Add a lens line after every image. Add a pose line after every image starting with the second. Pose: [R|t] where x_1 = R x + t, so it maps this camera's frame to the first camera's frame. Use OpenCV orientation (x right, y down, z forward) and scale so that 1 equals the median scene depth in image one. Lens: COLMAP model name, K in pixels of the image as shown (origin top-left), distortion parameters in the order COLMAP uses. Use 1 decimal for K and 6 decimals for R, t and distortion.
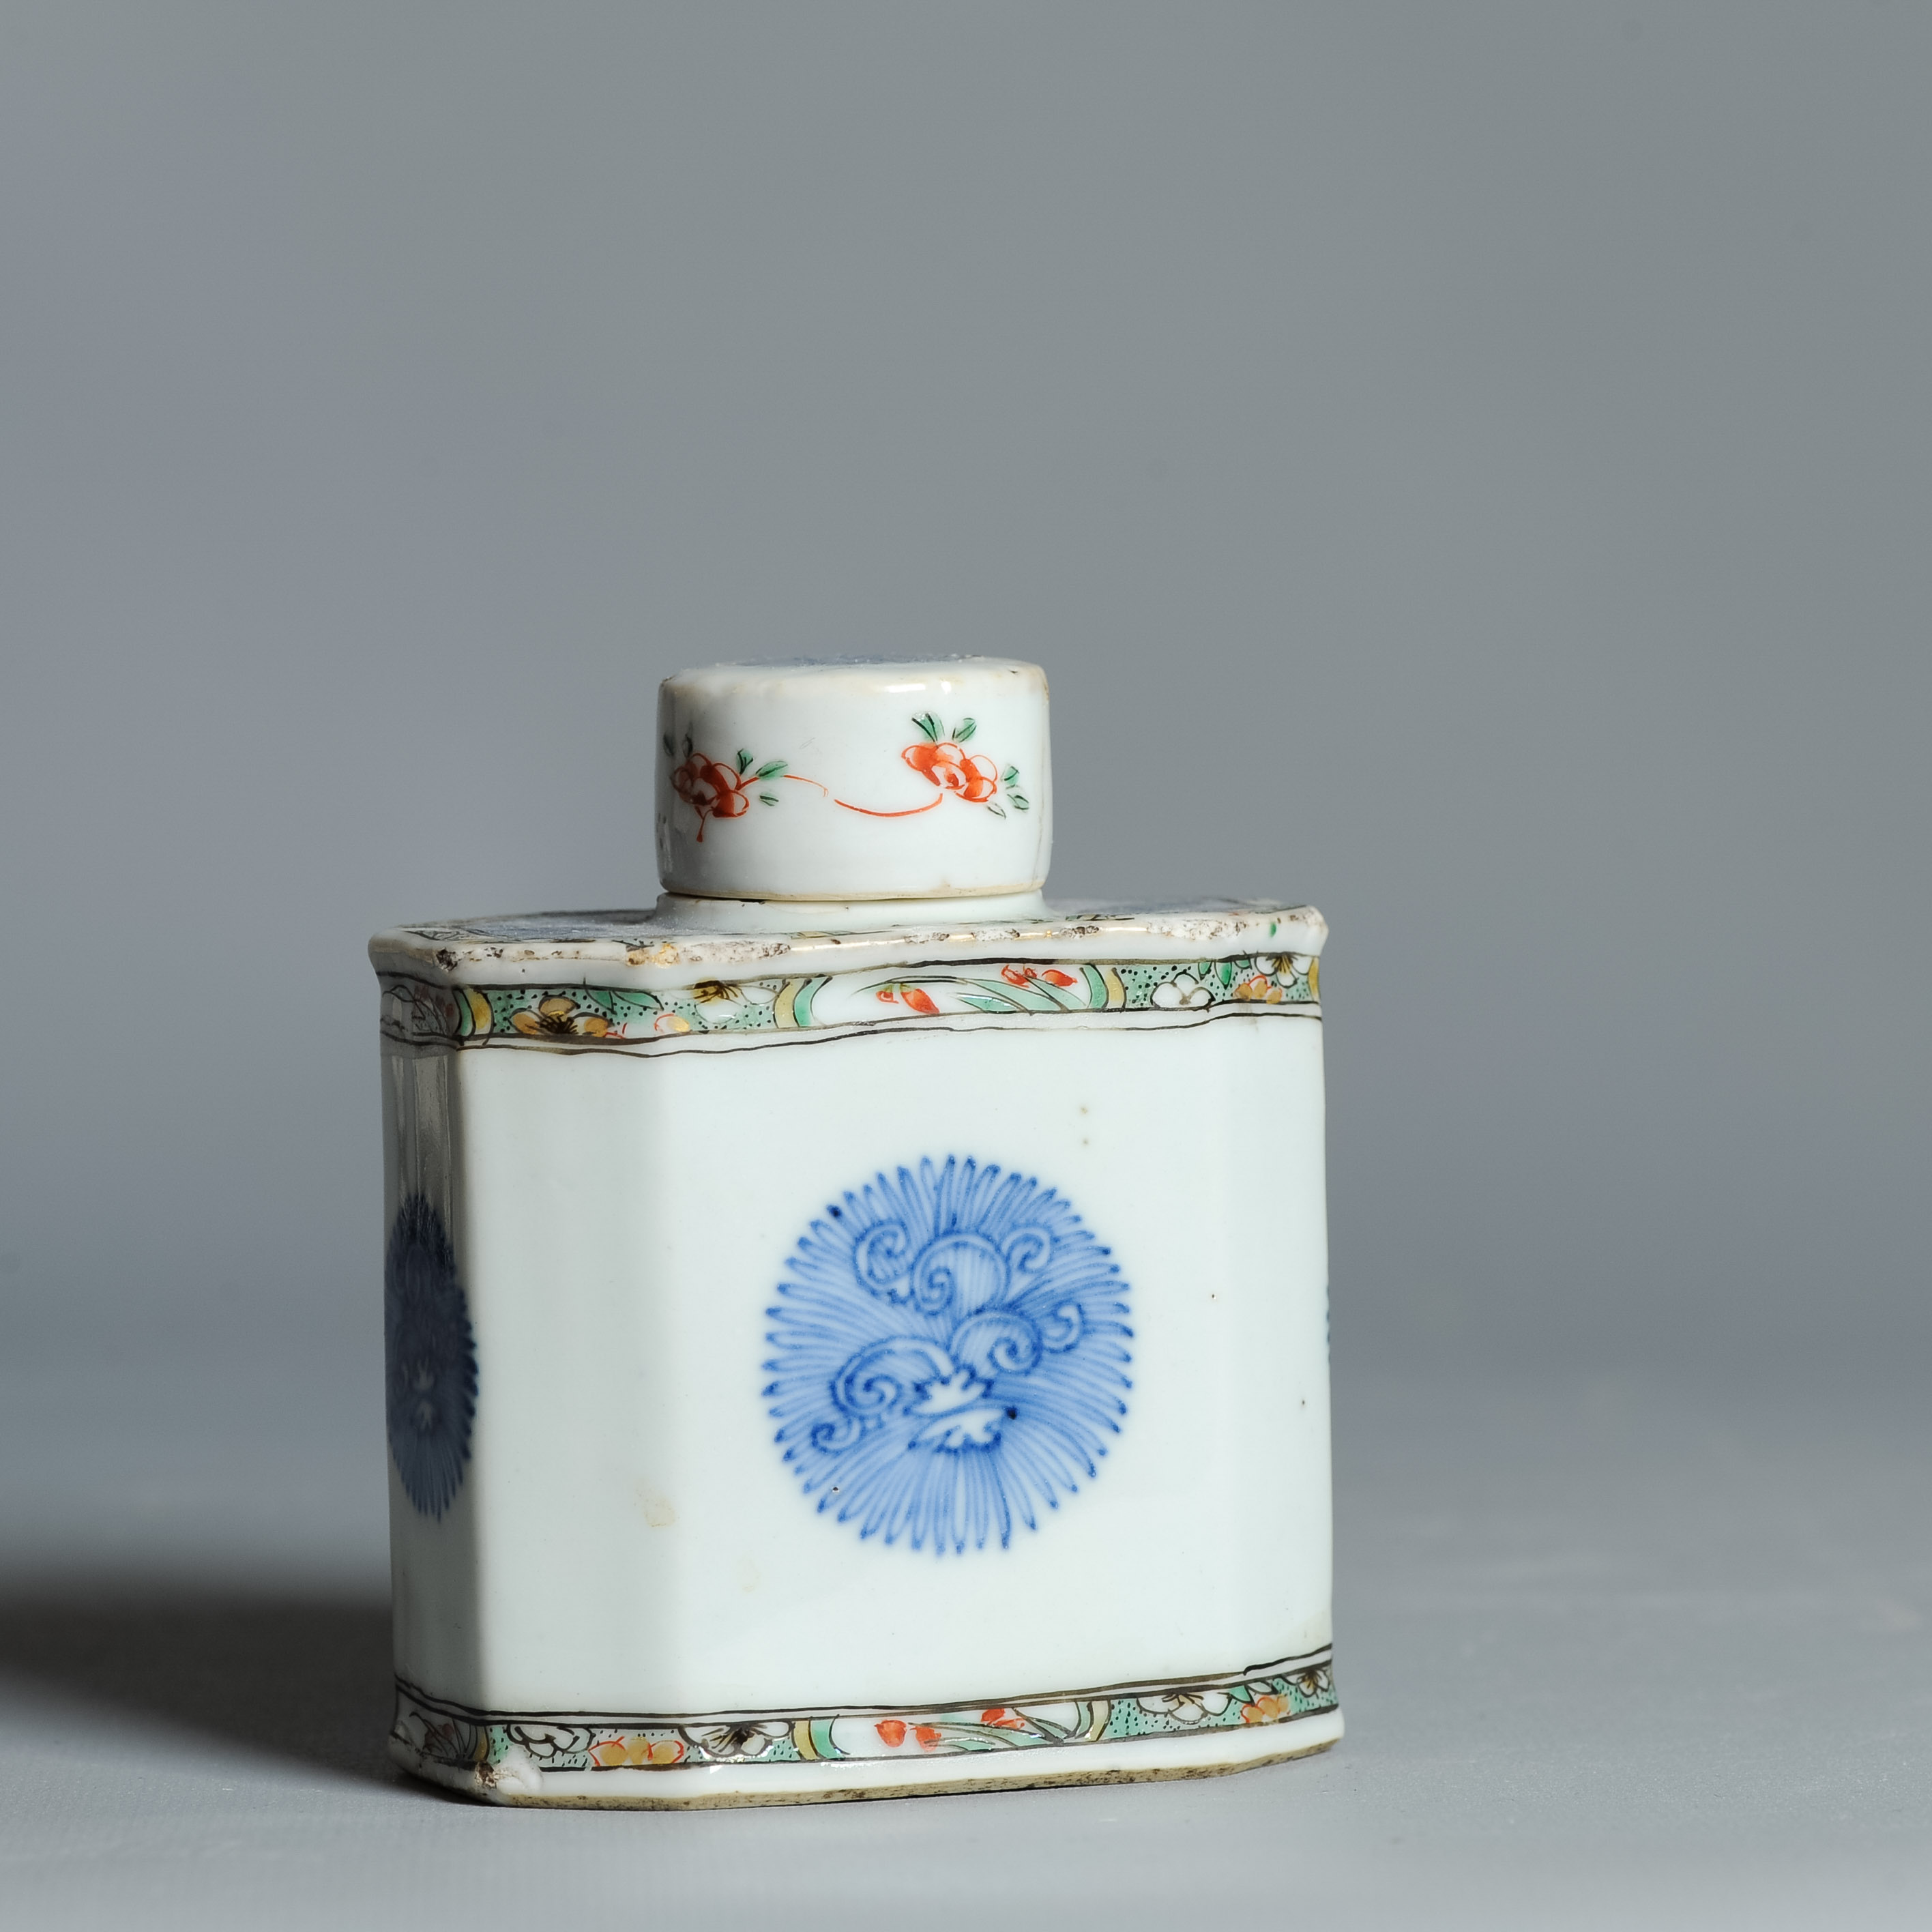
lens RADIAL K [[9561.9, 0, 966.0], [0, 9561.9, 966.0], [0, 0, 1]] dist [0.076674, 6.806576]
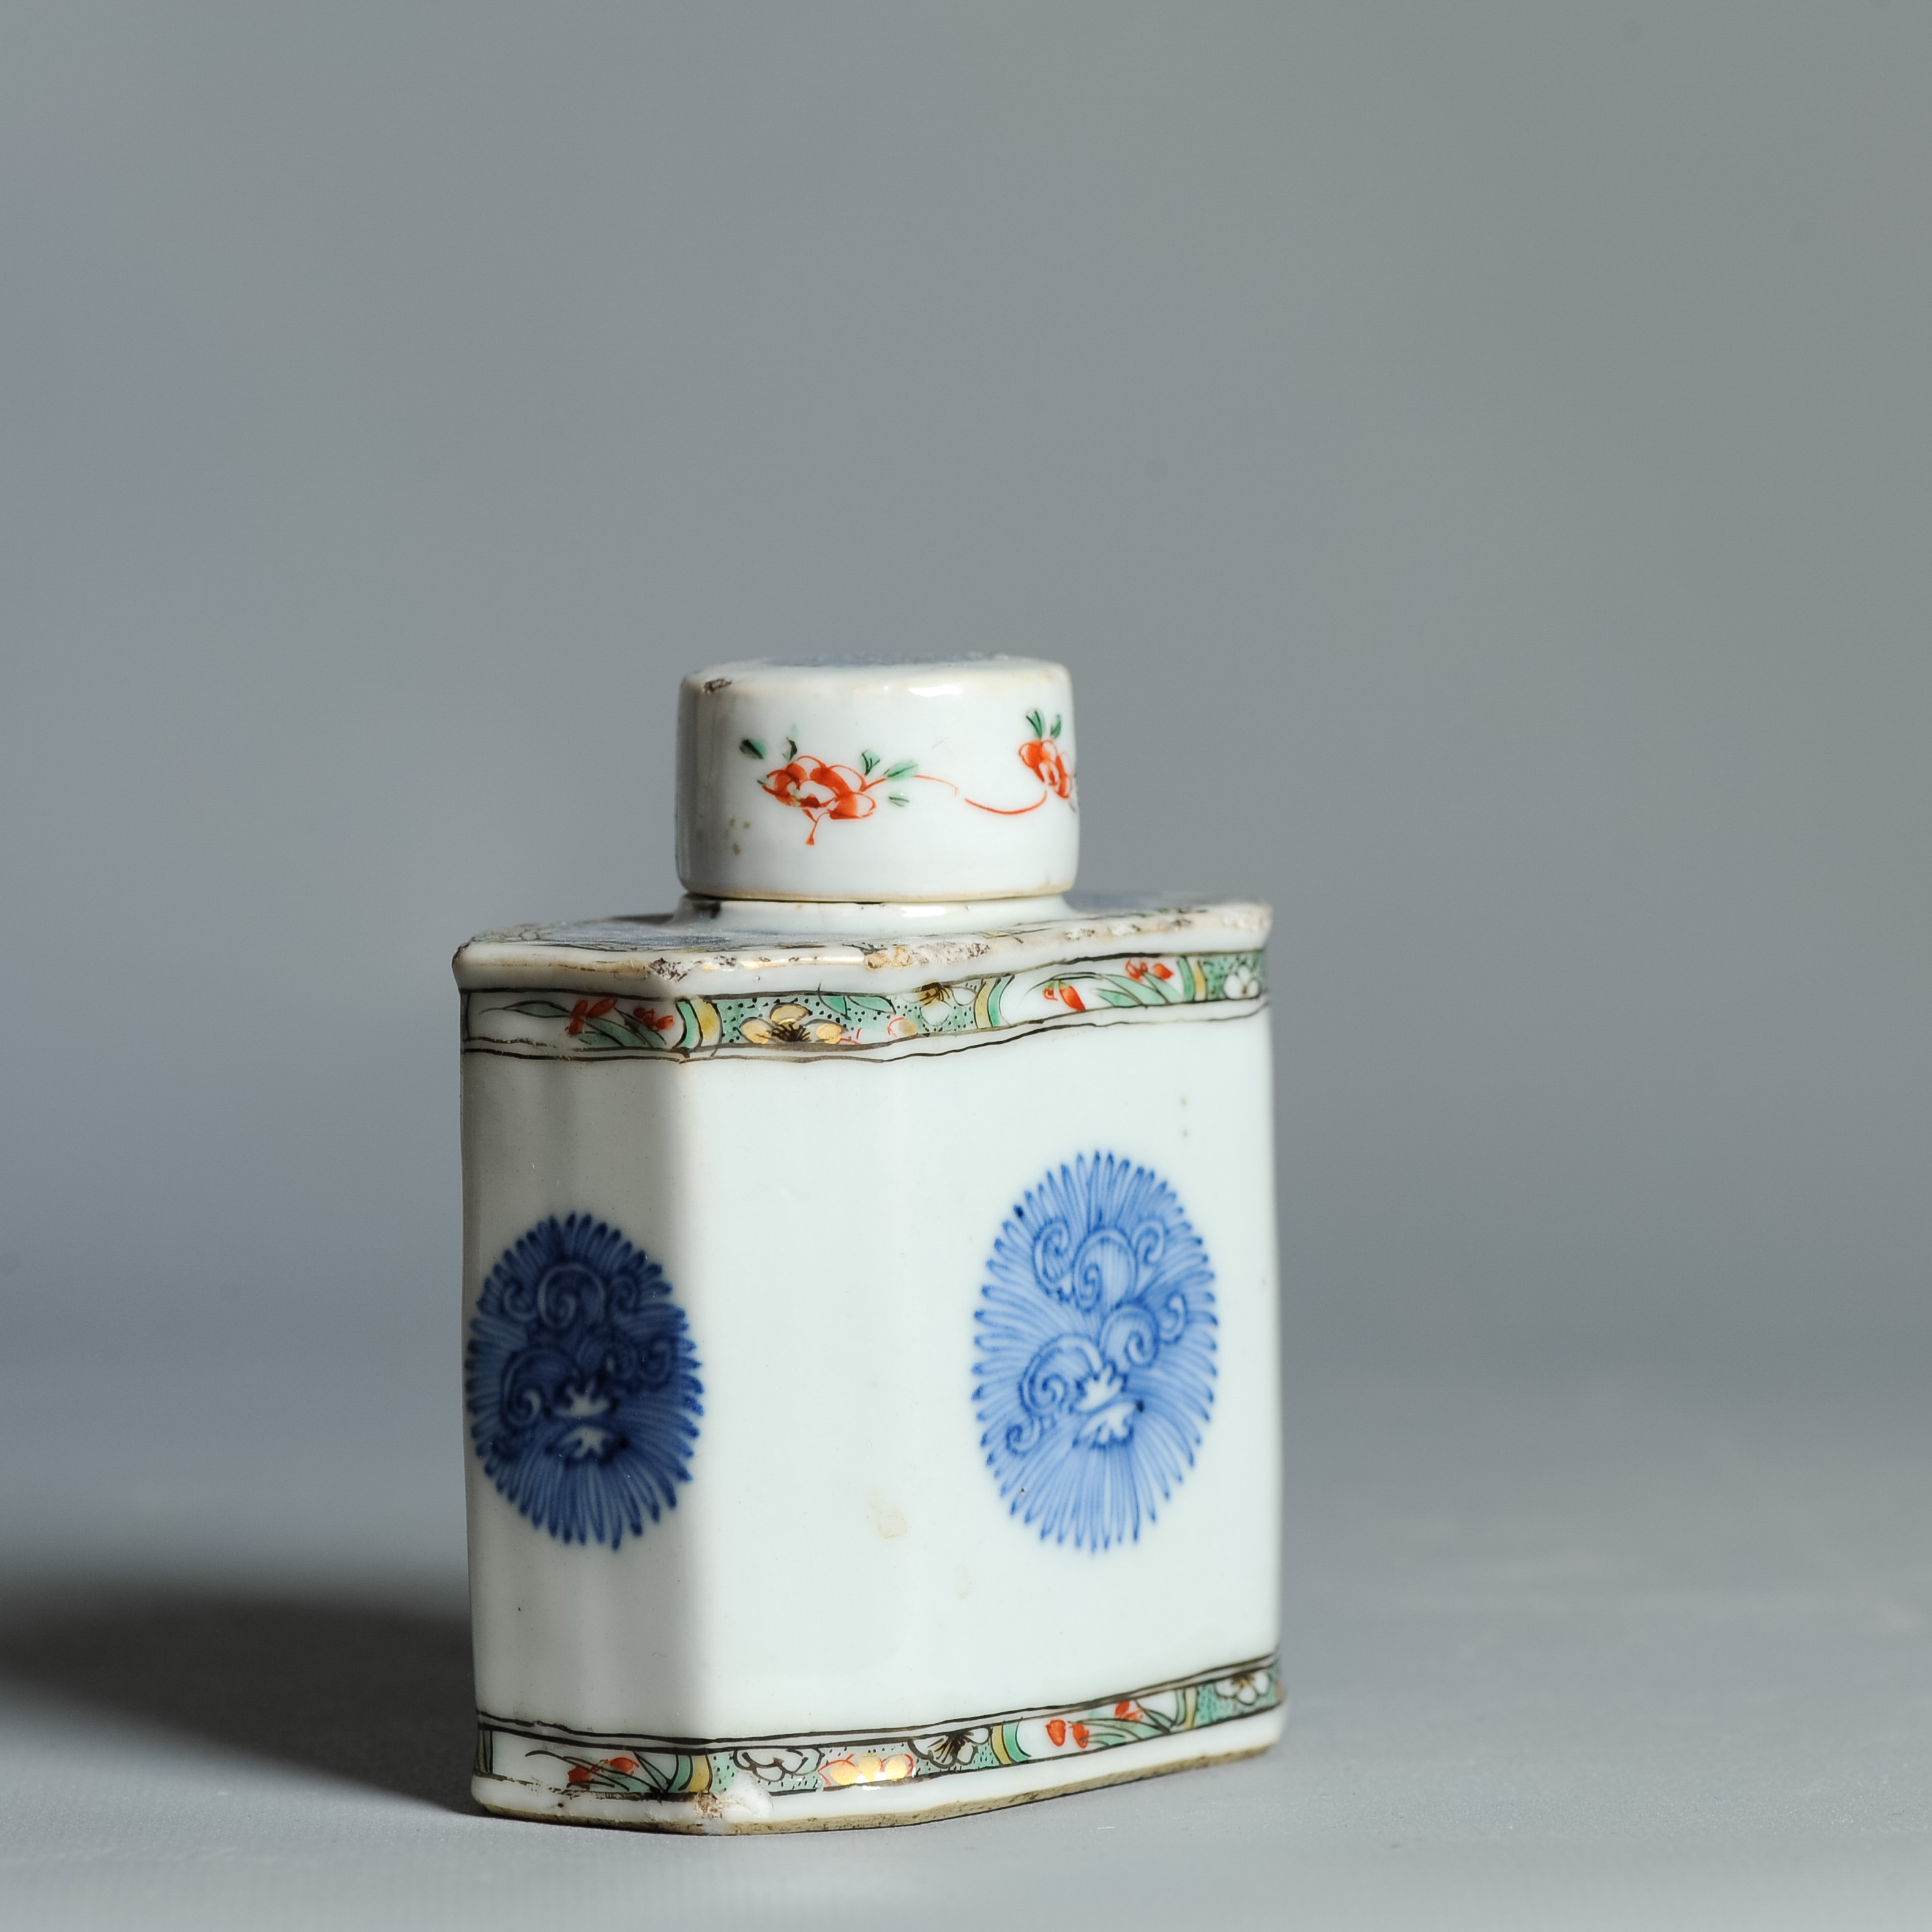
lens RADIAL K [[9561.9, 0, 966.0], [0, 9561.9, 966.0], [0, 0, 1]] dist [0.076674, 6.806576]
pose [[0.859058, -0.029978, 0.510999, -0.524307], [0.033514, 0.999436, 0.002290, -0.002309], [-0.510779, 0.015158, 0.859578, 0.146745]]
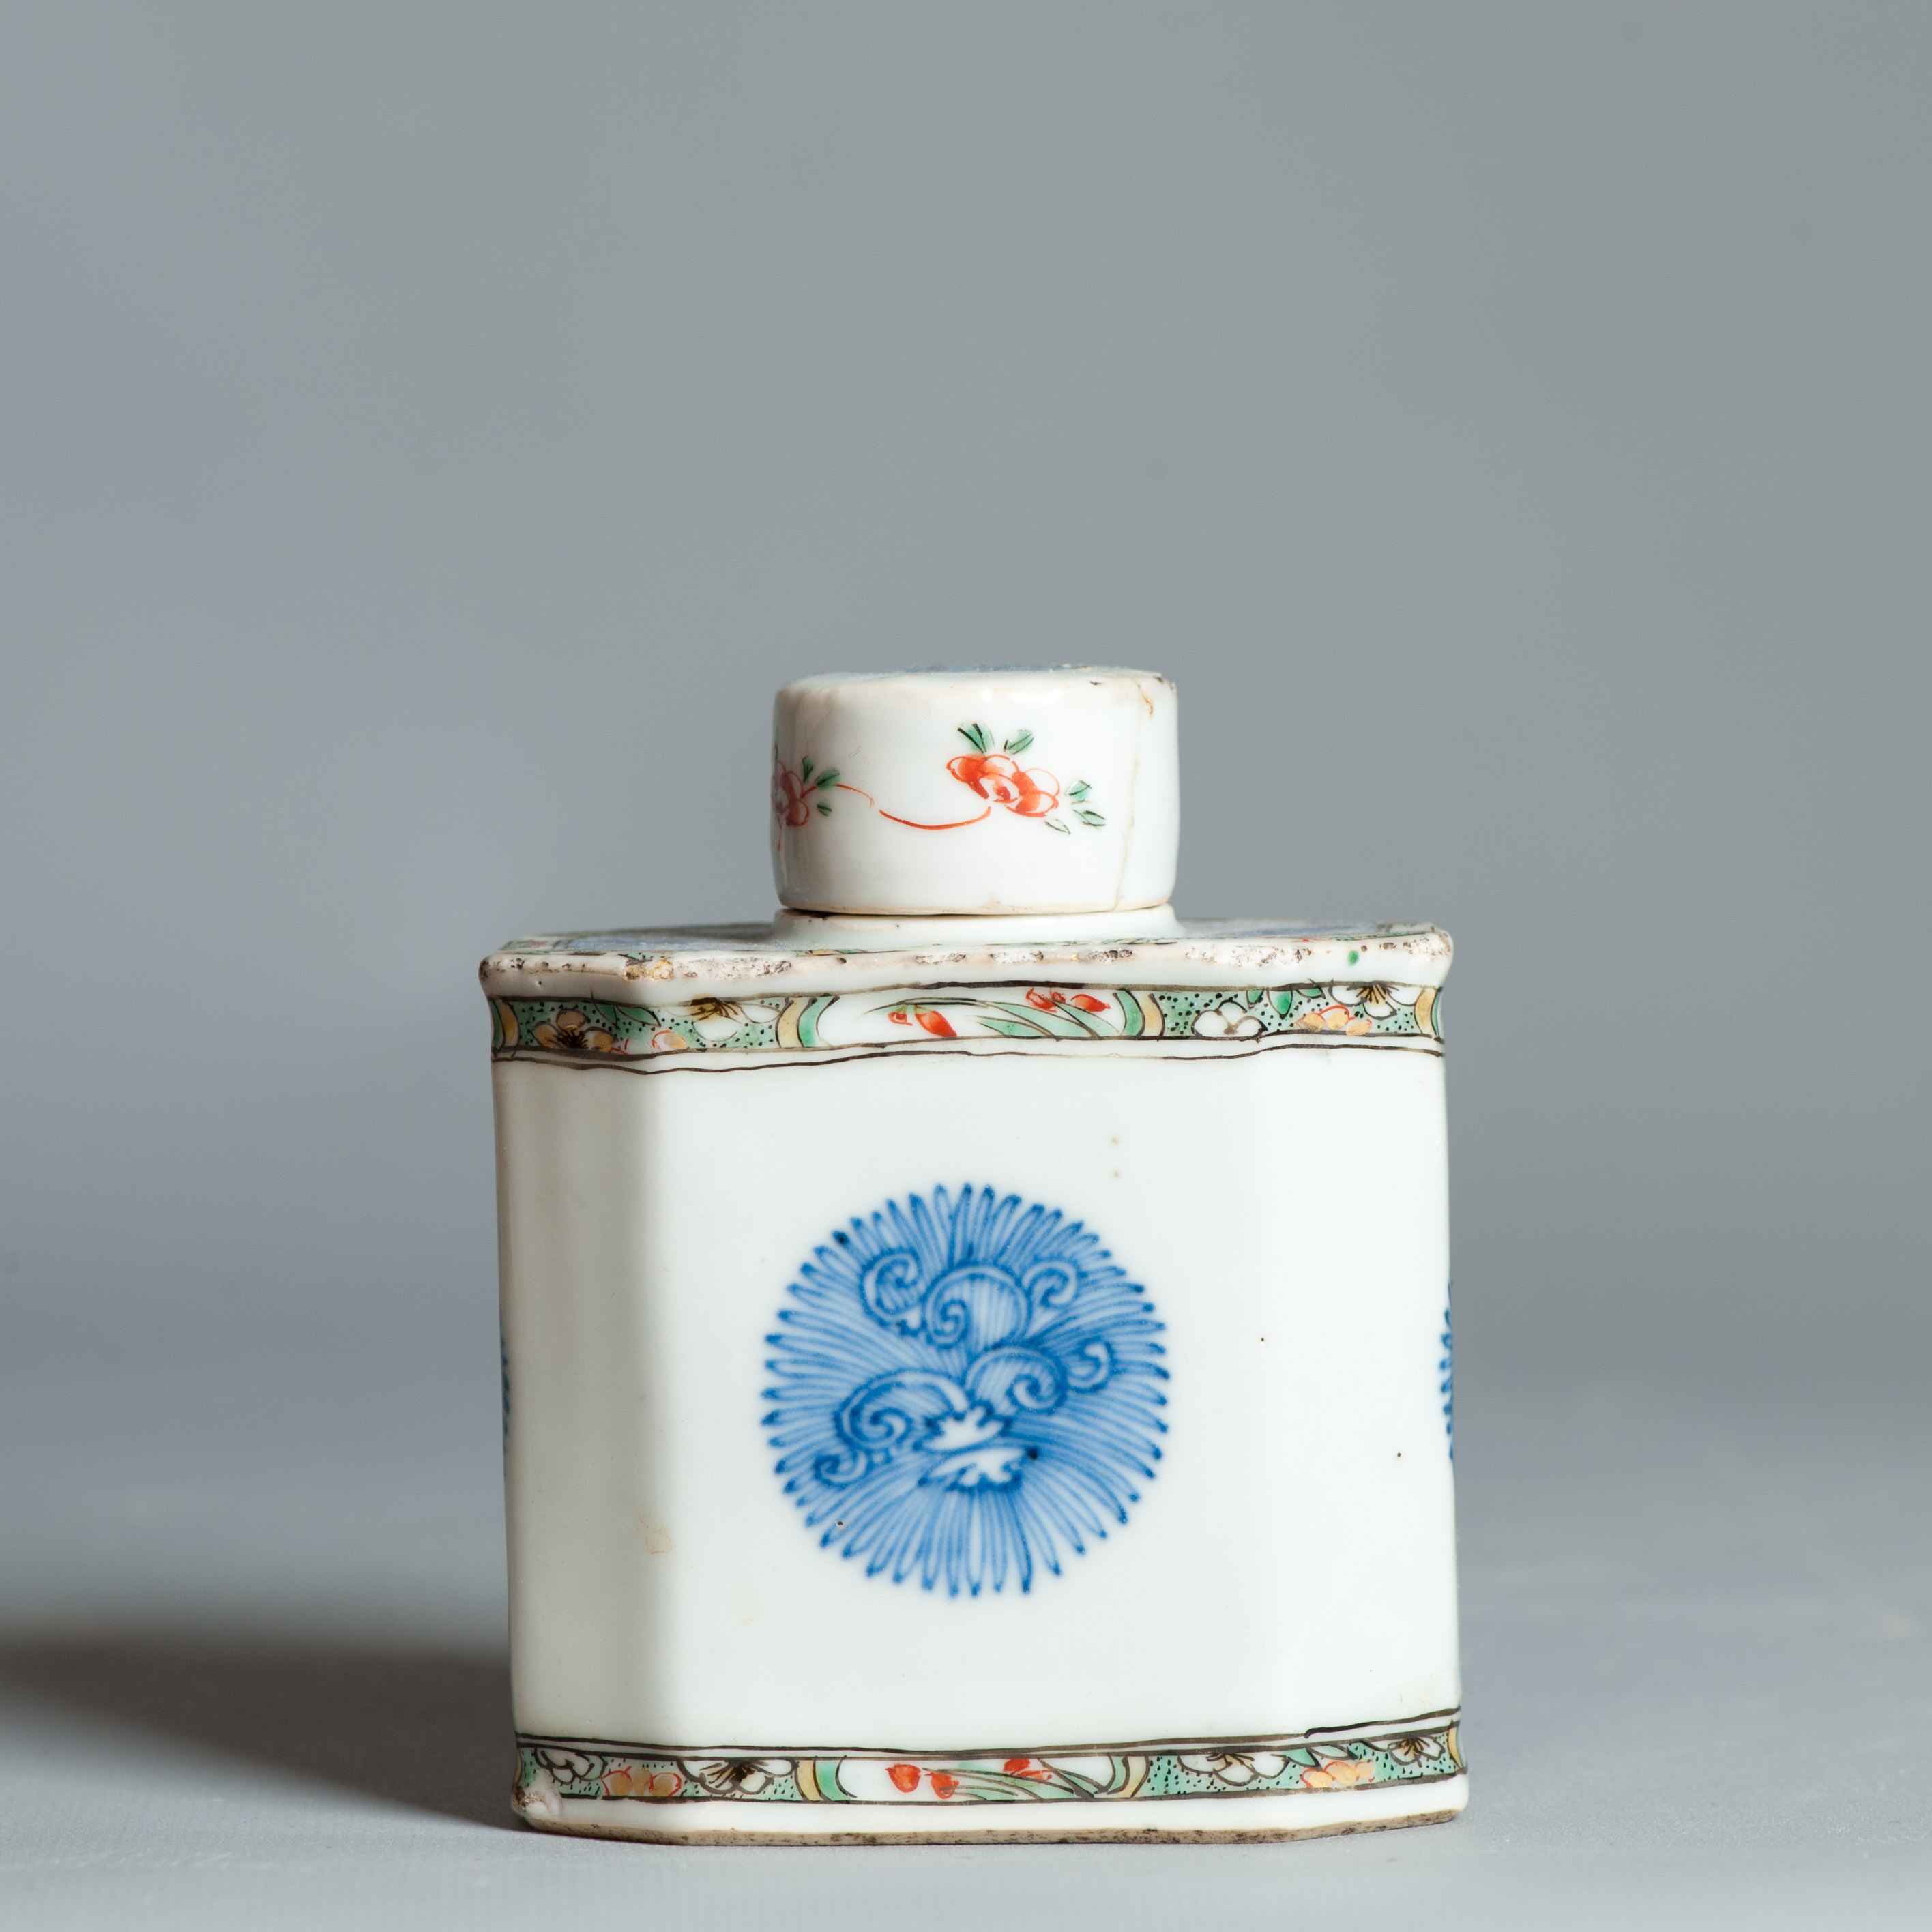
lens RADIAL K [[9561.9, 0, 966.0], [0, 9561.9, 966.0], [0, 0, 1]] dist [0.076674, 6.806576]
pose [[0.926736, 0.022249, -0.375053, 0.360581], [-0.021247, 0.999751, 0.006808, -0.008807], [0.375111, 0.001660, 0.926978, 0.103780]]
